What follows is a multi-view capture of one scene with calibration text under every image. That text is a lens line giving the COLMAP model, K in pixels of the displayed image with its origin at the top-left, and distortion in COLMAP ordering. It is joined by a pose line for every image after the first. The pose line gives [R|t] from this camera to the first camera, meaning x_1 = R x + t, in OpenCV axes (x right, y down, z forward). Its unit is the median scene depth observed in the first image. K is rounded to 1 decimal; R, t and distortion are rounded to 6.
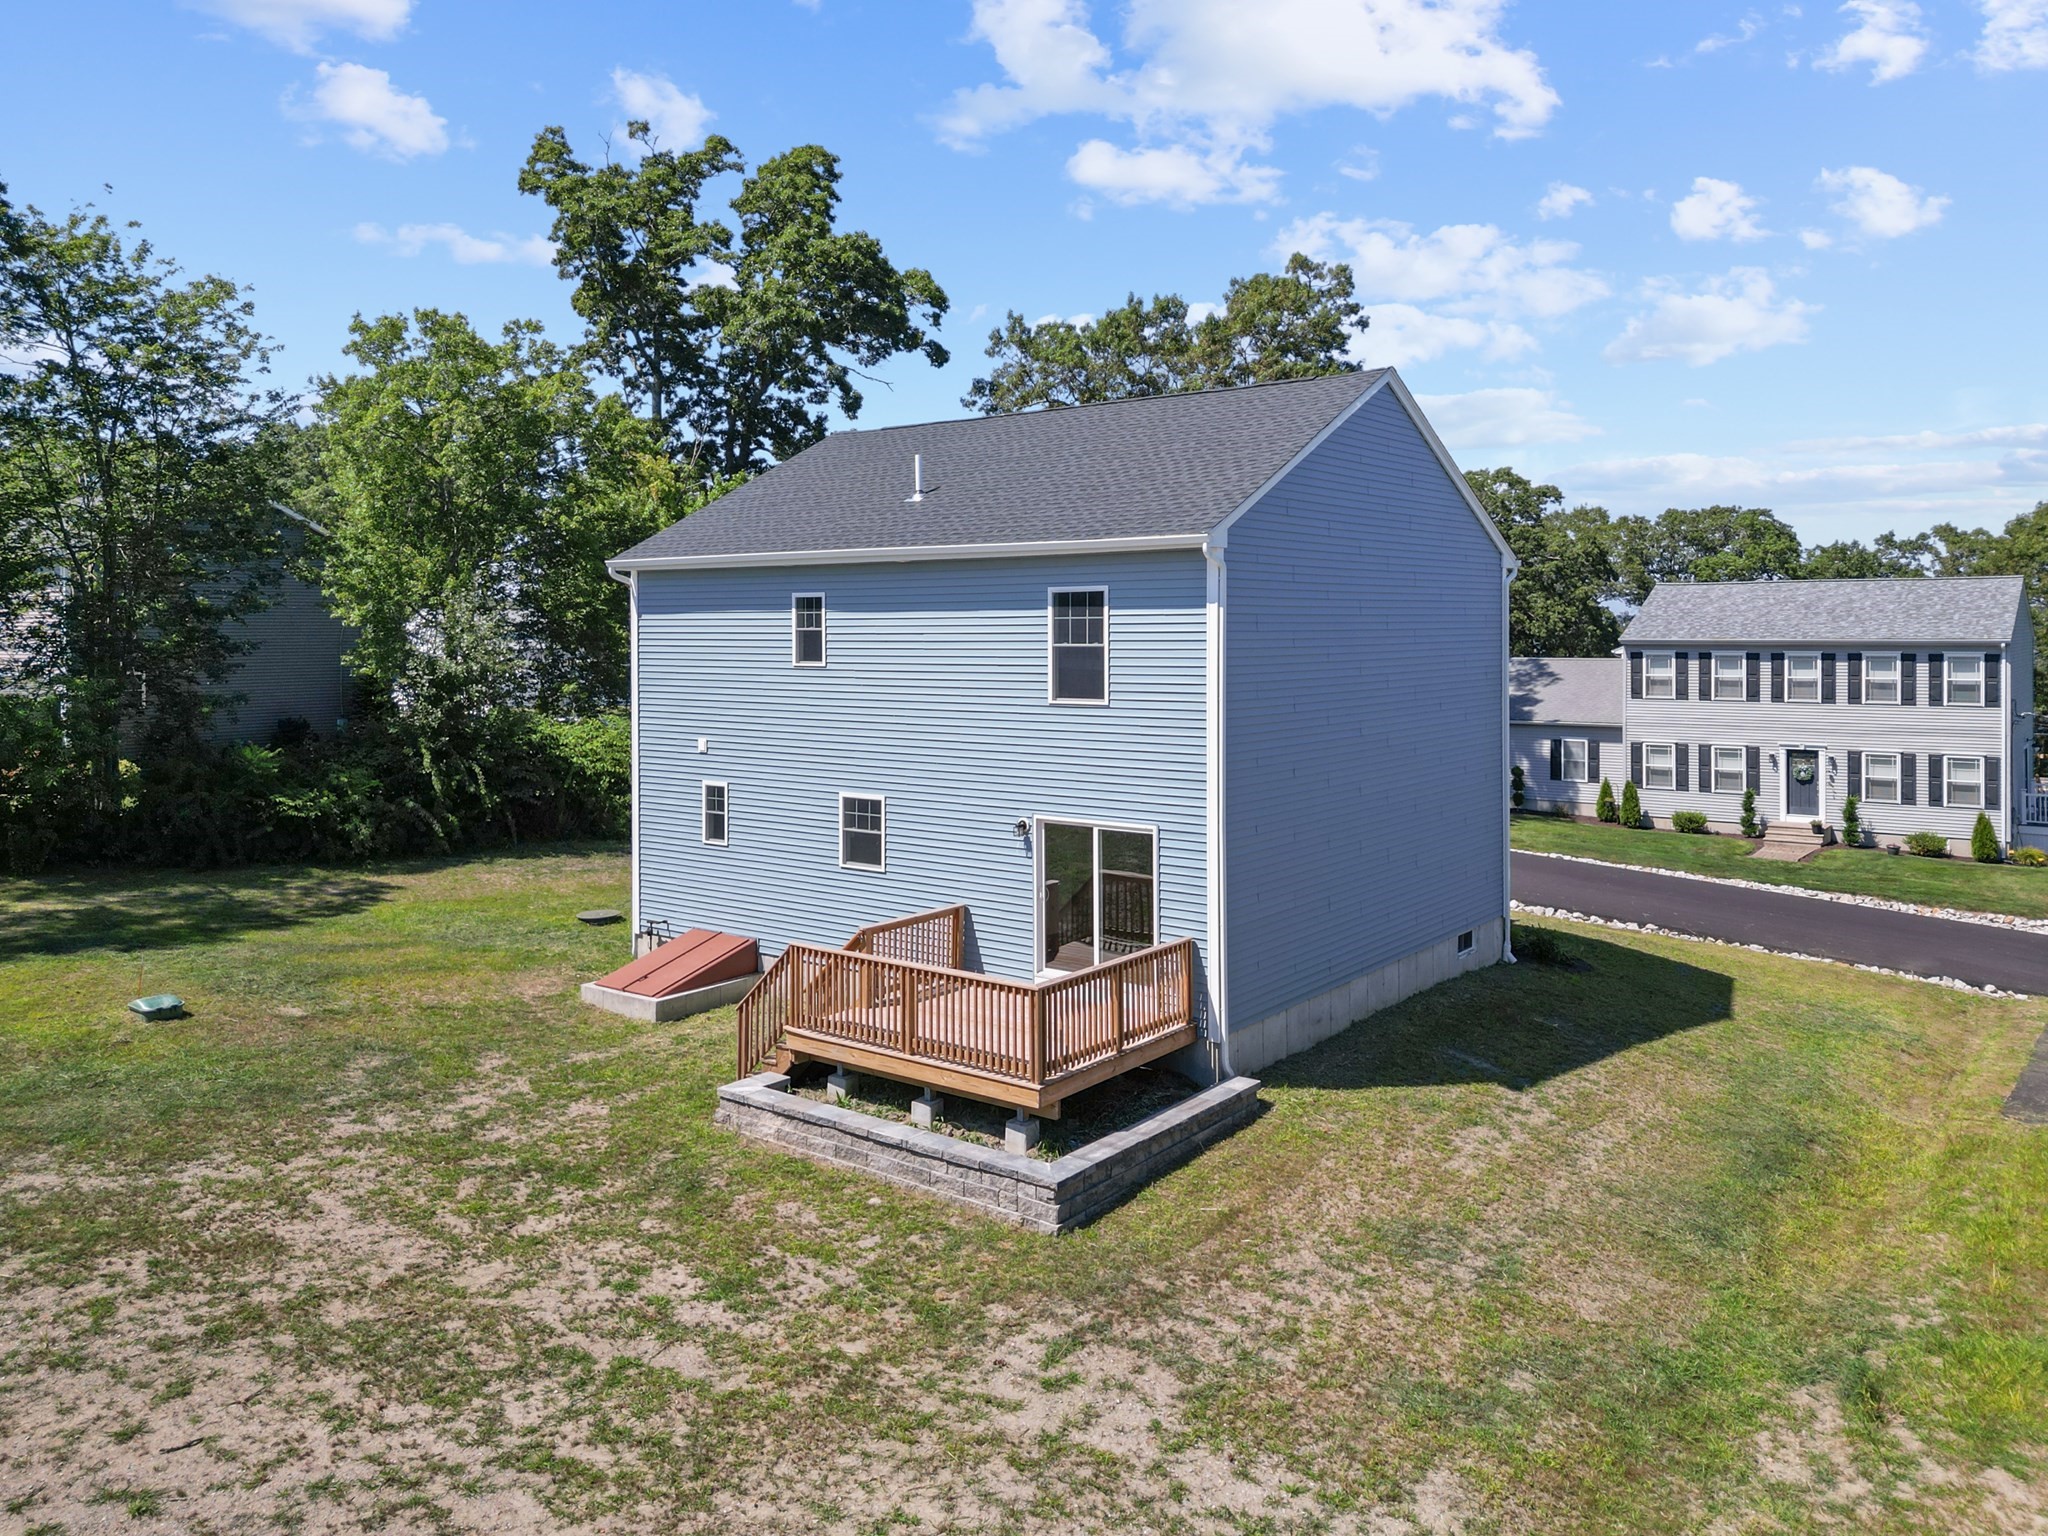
lens RADIAL K [[1489.2, 0, 1024.8], [0, 1489.2, 658.0], [0, 0, 1]] dist [0.030092, -0.006124]
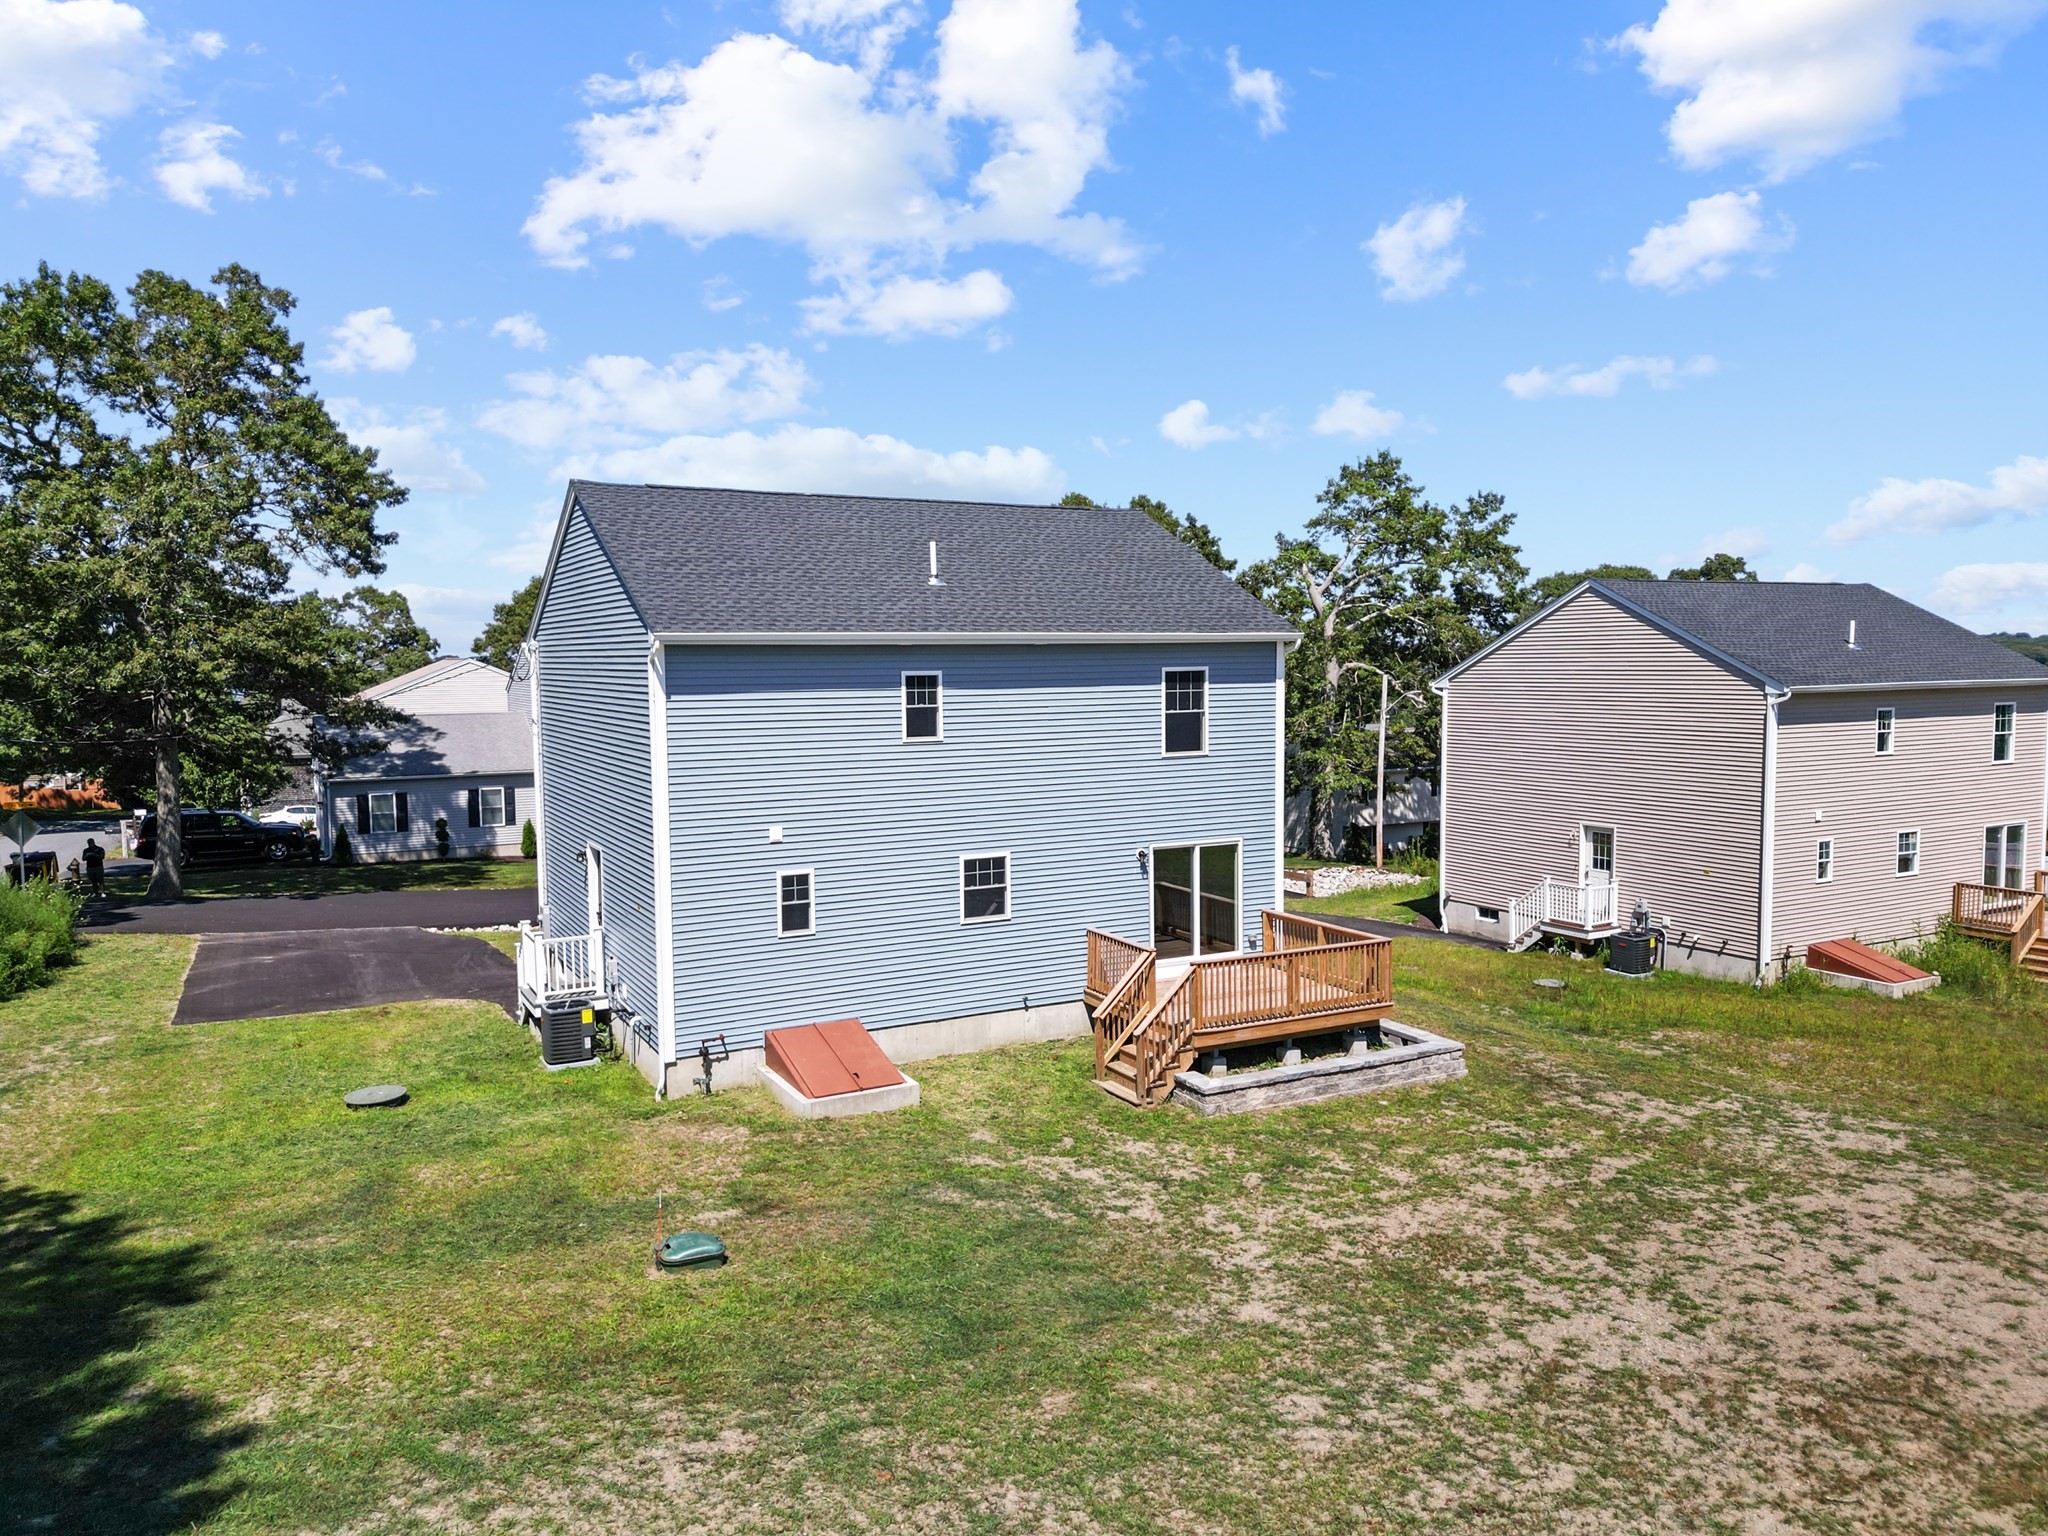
lens RADIAL K [[1445.1, 0, 1024.0], [0, 1445.1, 768.0], [0, 0, 1]] dist [0.034073, 0.002328]
pose [[0.416254, -0.070038, 0.906547, -1.216987], [0.028897, 0.997544, 0.063799, -0.045386], [-0.908789, -0.000360, 0.417255, 0.602736]]
